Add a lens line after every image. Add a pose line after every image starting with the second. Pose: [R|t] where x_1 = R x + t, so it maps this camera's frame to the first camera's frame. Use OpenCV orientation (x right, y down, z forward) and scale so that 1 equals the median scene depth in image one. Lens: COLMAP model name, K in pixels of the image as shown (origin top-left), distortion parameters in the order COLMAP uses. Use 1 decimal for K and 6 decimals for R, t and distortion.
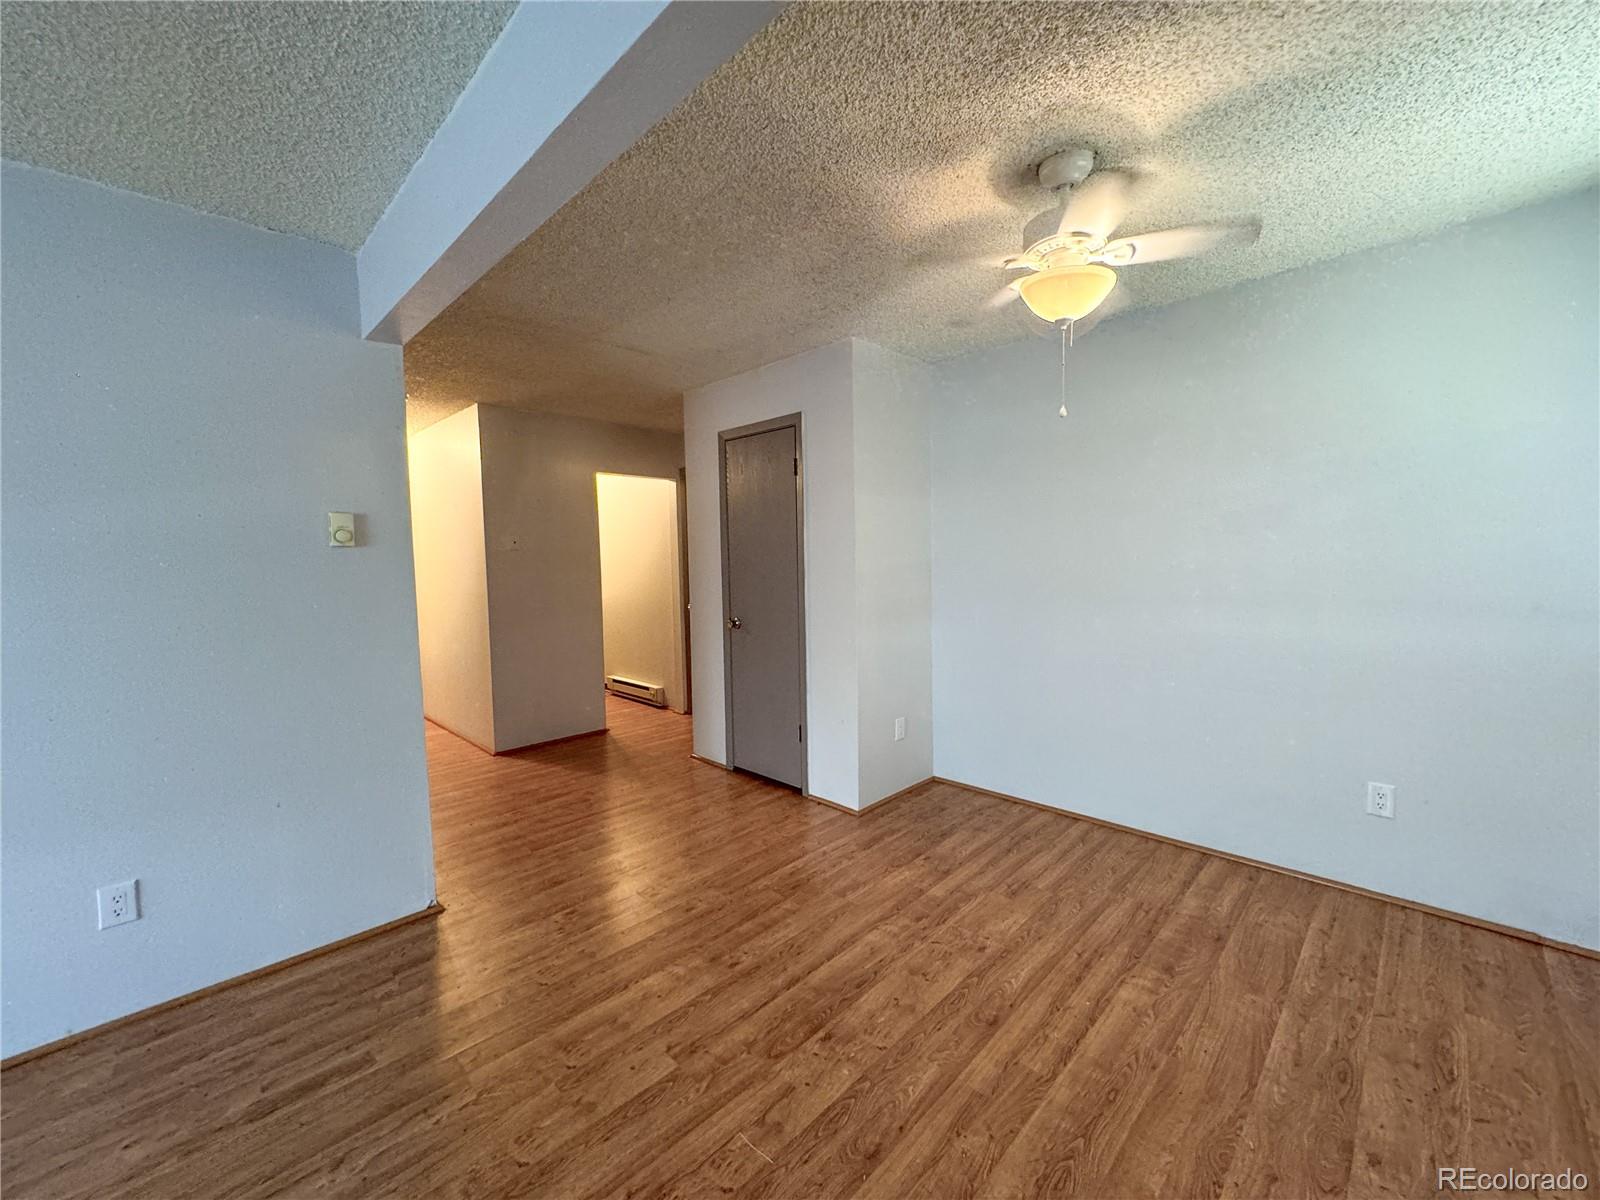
lens RADIAL K [[639.6, 0, 795.4], [0, 639.6, 597.8], [0, 0, 1]] dist [-0.001704, -0.000084]
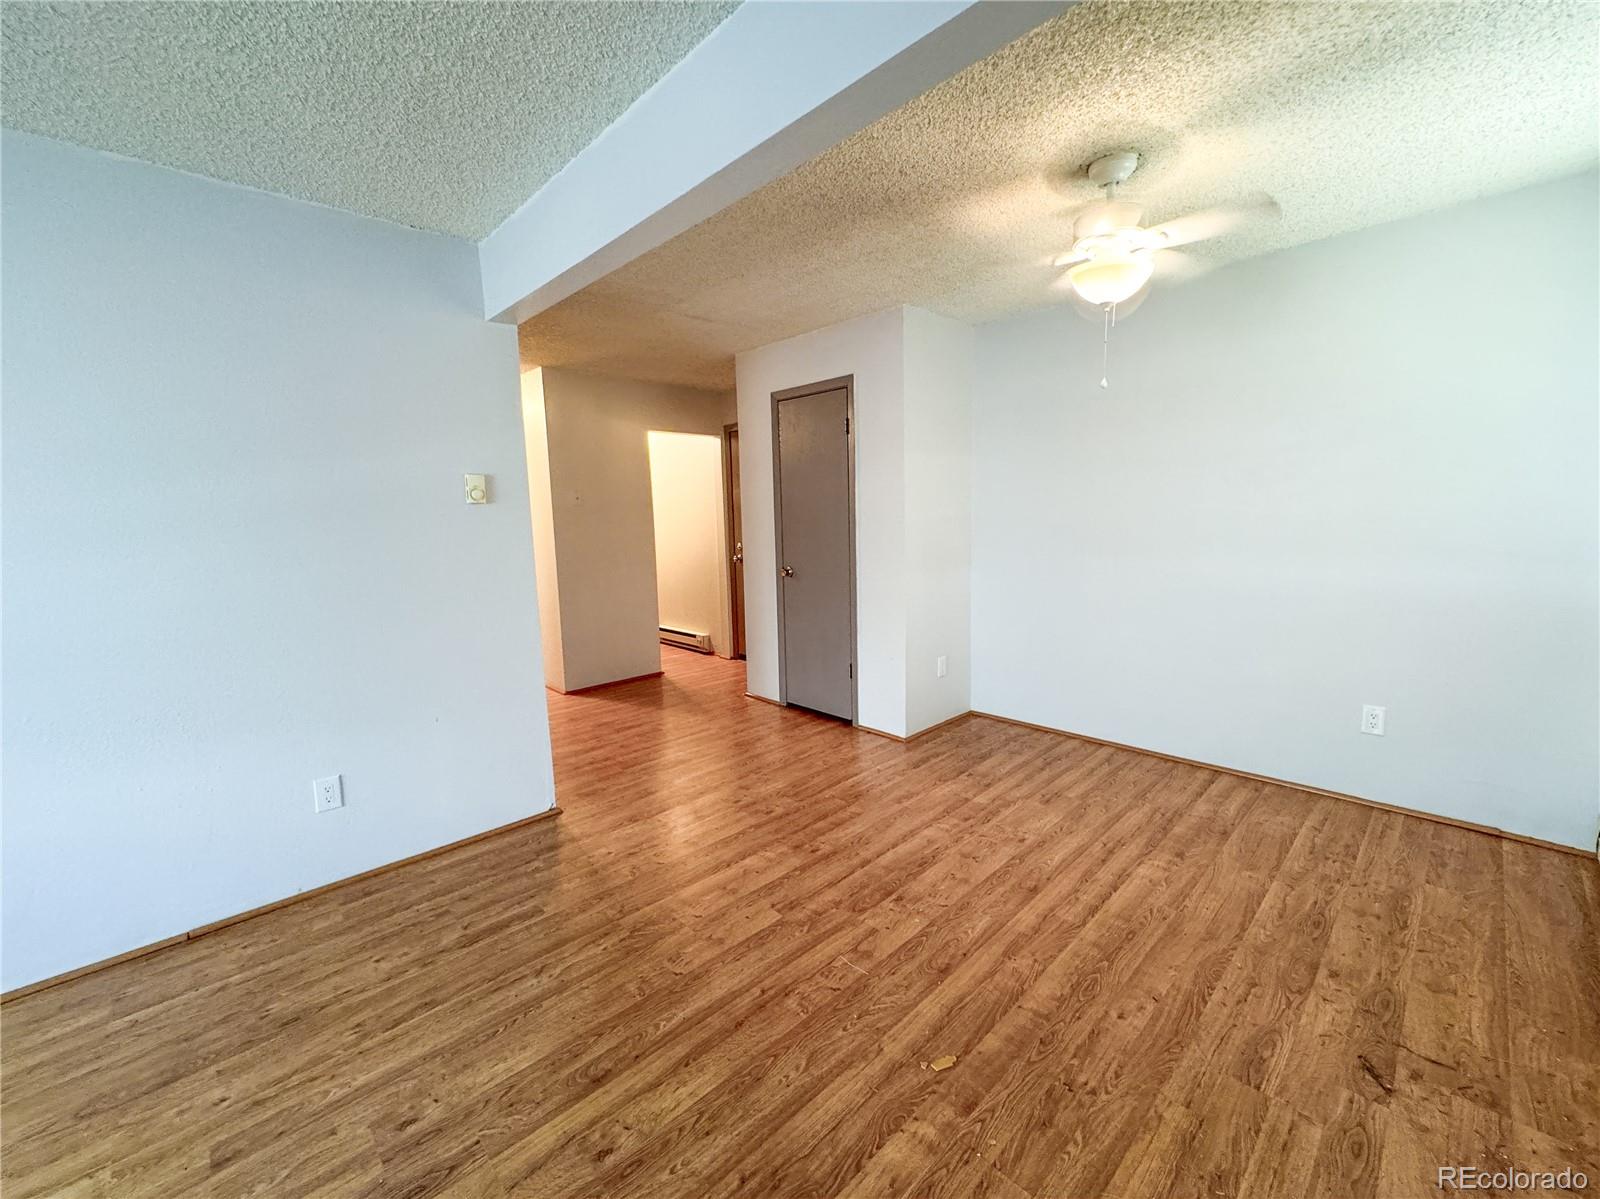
lens RADIAL K [[648.6, 0, 797.2], [0, 648.6, 596.2], [0, 0, 1]] dist [-0.002022, -0.000344]
pose [[0.999705, -0.003484, -0.024016, -0.093646], [0.005092, 0.997724, 0.067235, 0.012321], [0.023727, -0.067337, 0.997448, -0.179141]]
